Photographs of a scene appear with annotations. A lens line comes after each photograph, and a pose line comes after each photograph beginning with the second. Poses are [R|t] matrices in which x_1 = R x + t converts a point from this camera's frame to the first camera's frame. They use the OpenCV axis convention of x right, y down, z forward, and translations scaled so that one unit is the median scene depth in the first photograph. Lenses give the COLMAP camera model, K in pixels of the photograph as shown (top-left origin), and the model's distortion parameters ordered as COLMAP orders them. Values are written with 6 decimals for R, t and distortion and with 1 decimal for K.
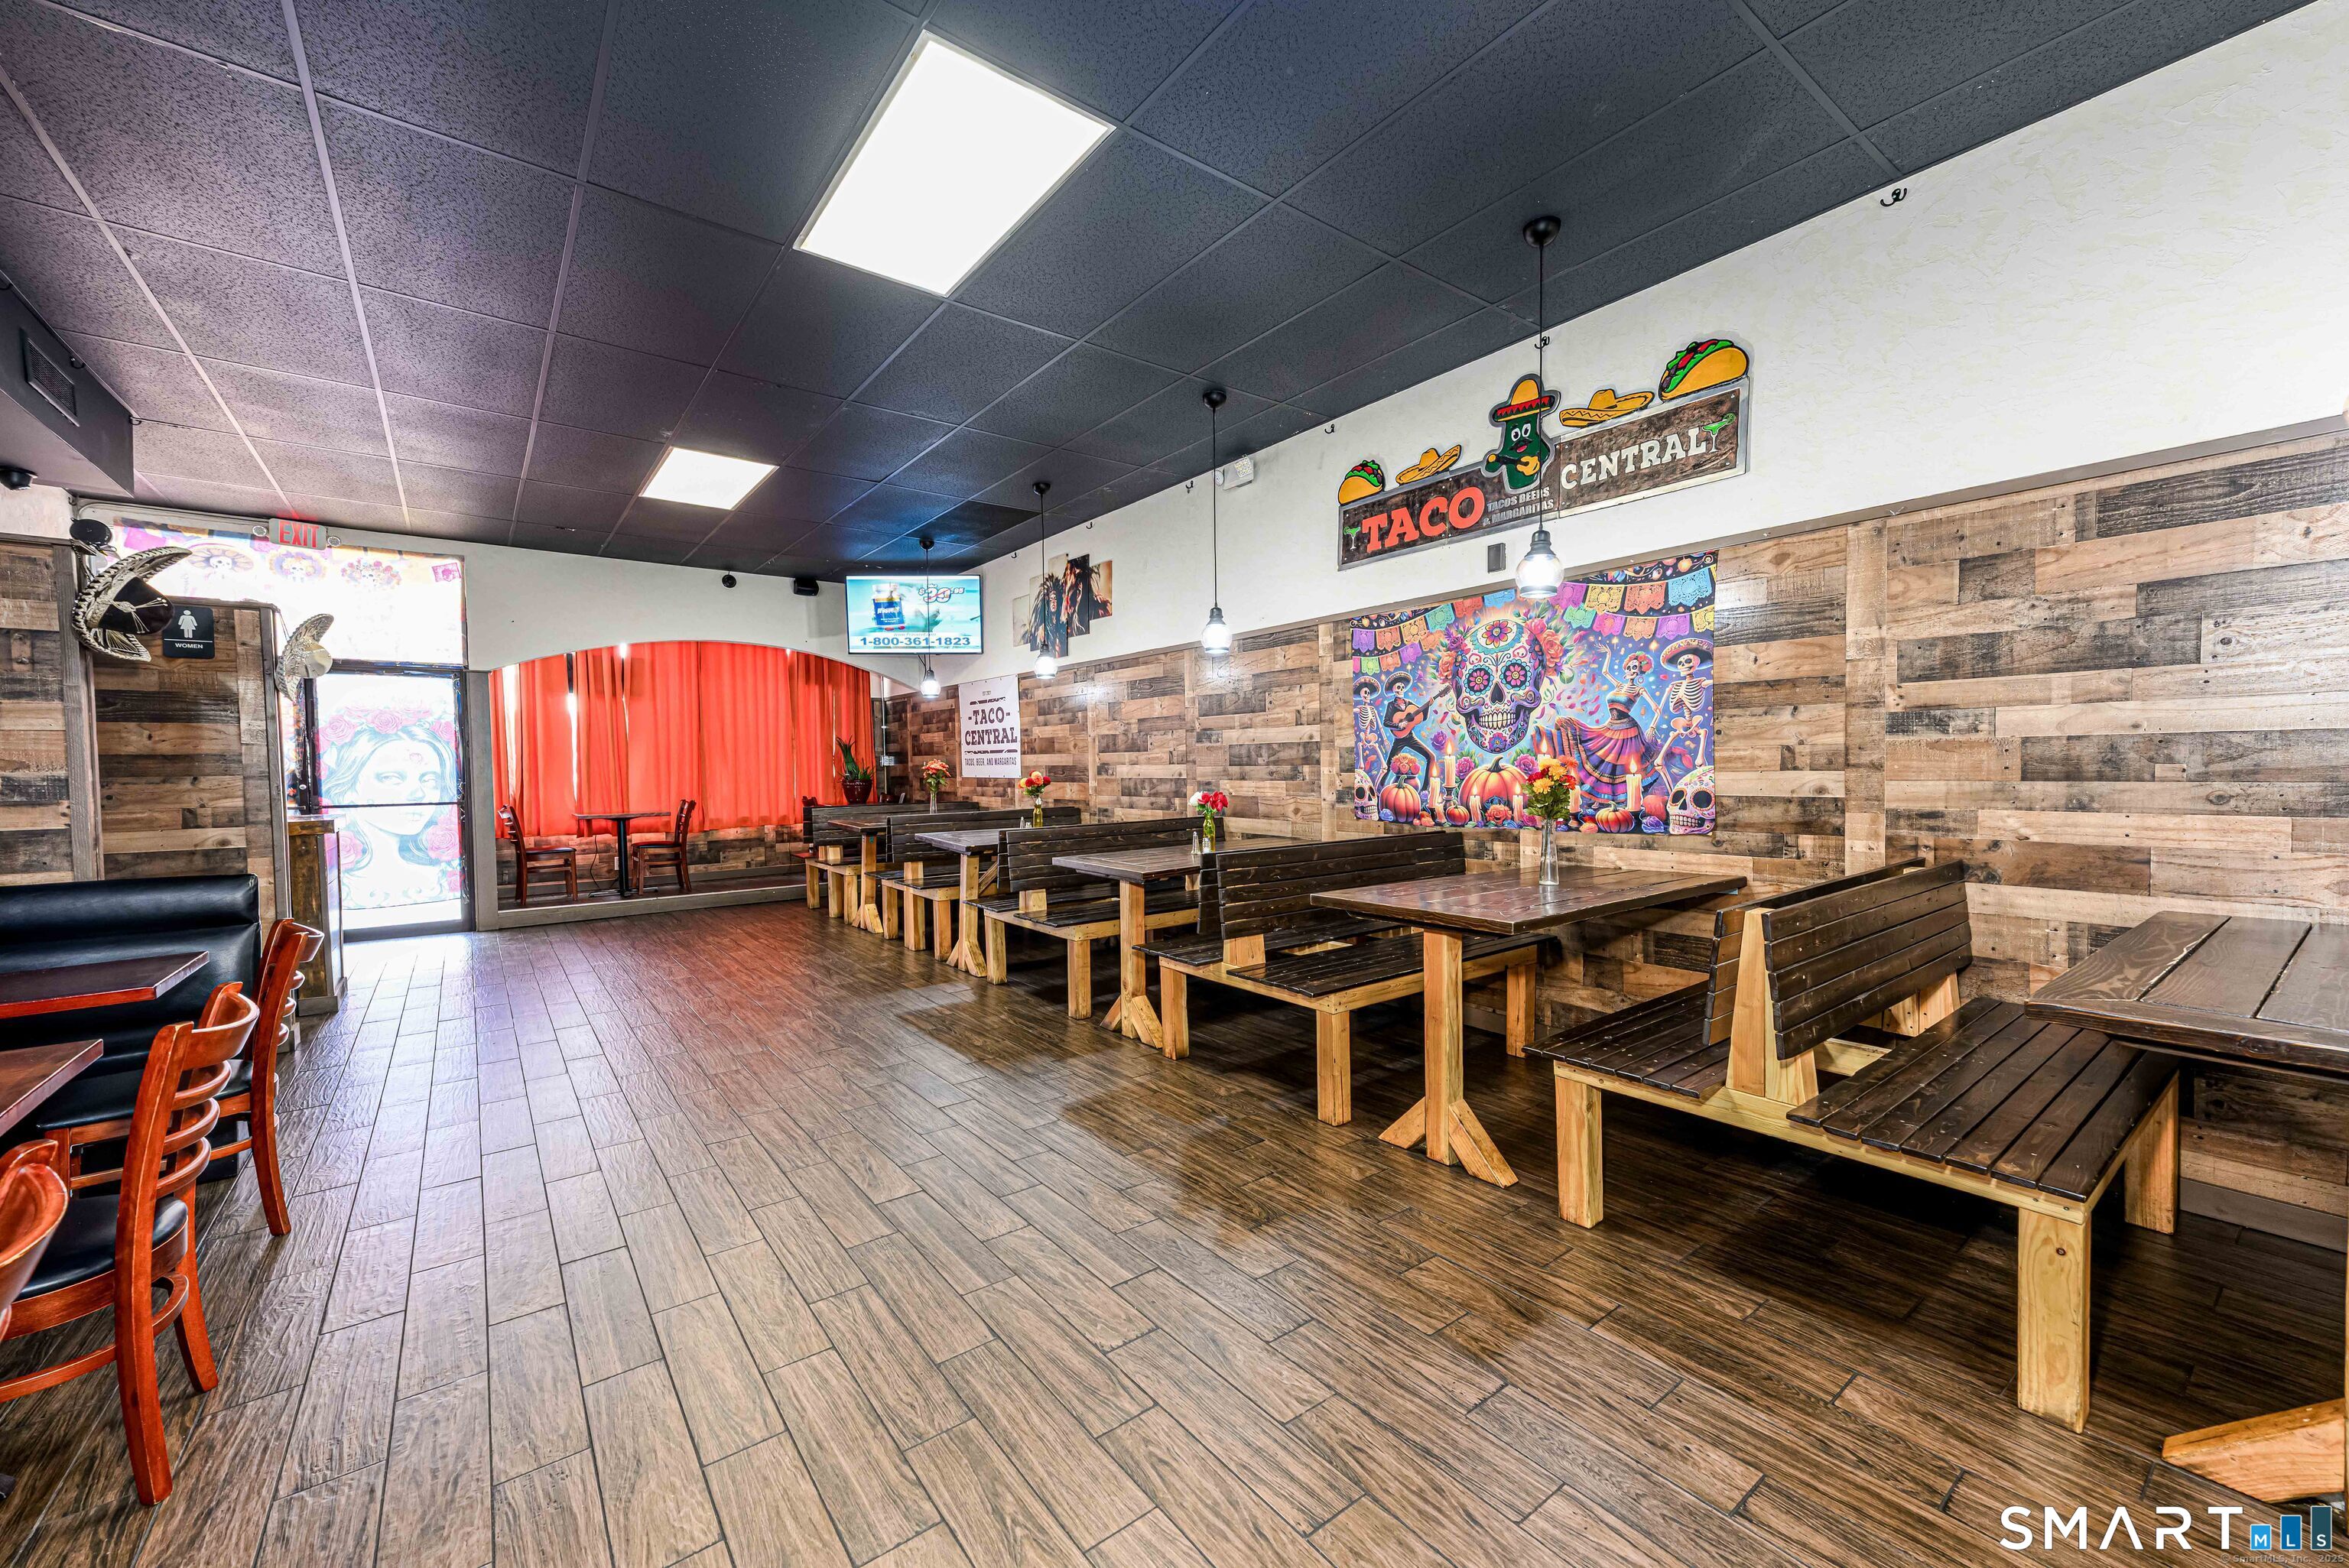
lens RADIAL K [[940.0, 0, 1167.6], [0, 940.0, 786.2], [0, 0, 1]] dist [0.018238, 0.000532]
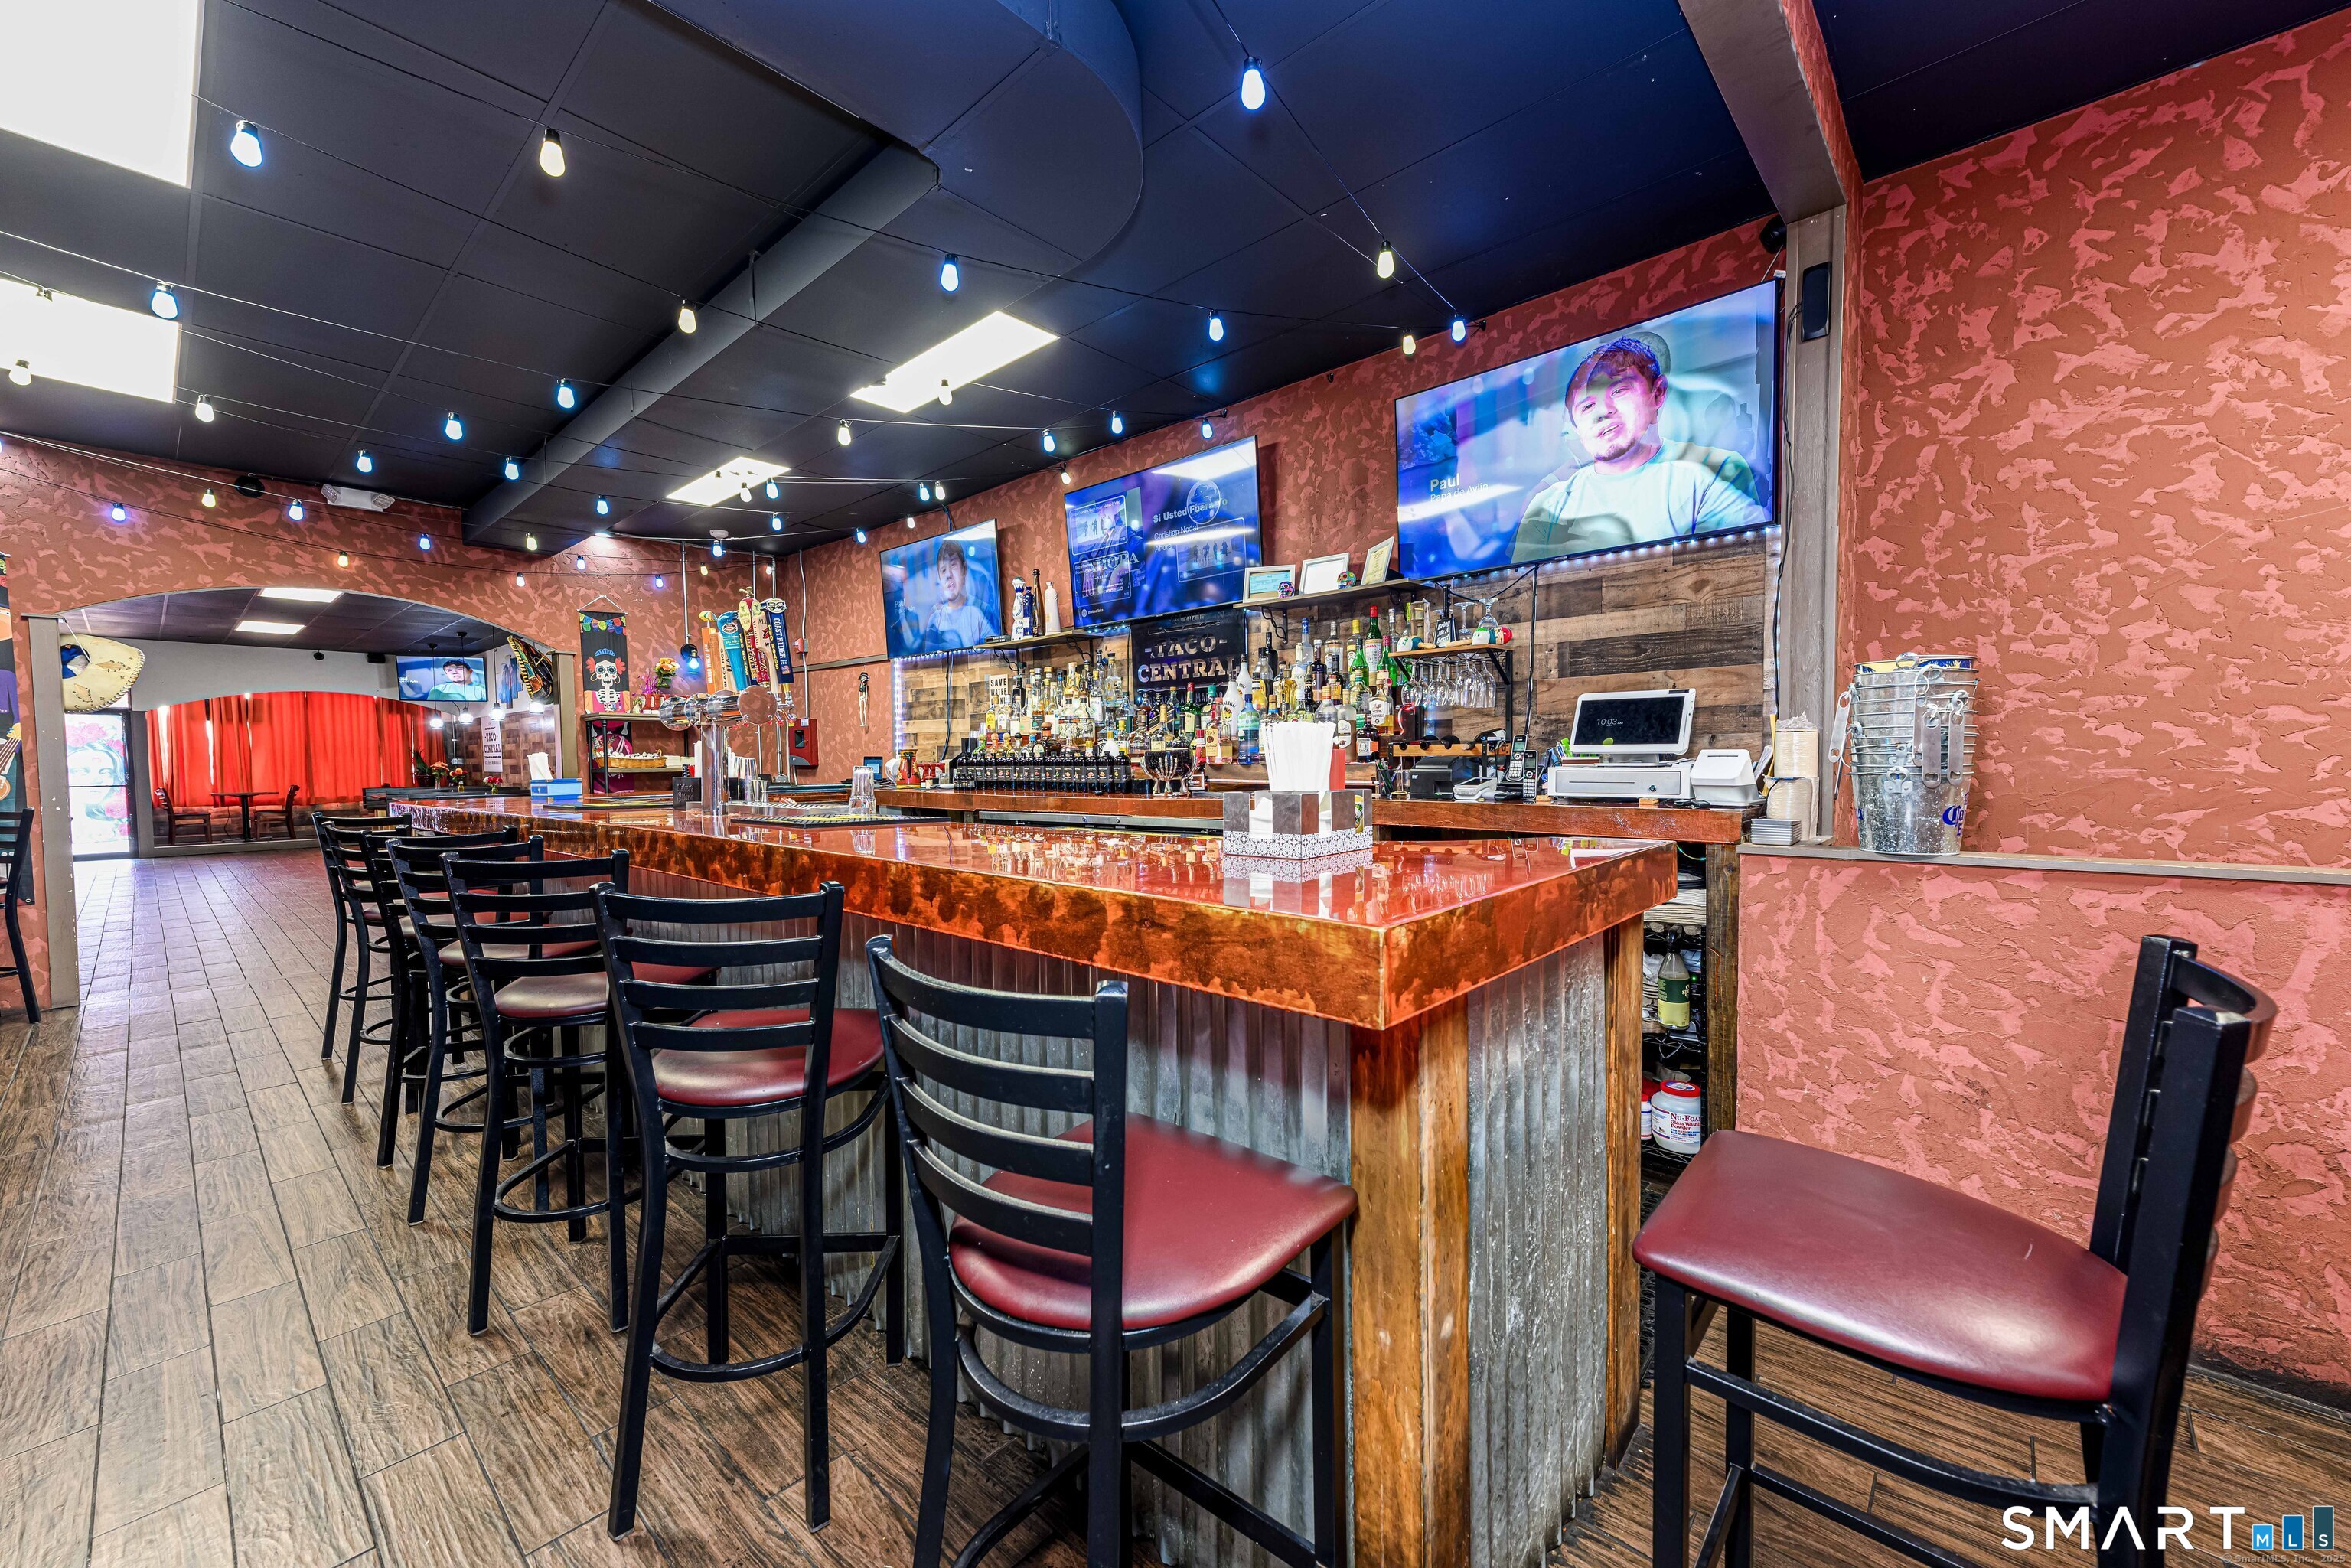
lens RADIAL K [[940.9, 0, 1188.0], [0, 940.9, 785.4], [0, 0, 1]] dist [0.018238, 0.000532]
pose [[0.979909, -0.004684, 0.199389, 0.733978], [0.003376, 0.999970, 0.006900, 0.009621], [-0.199415, -0.006088, 0.979896, -1.014112]]
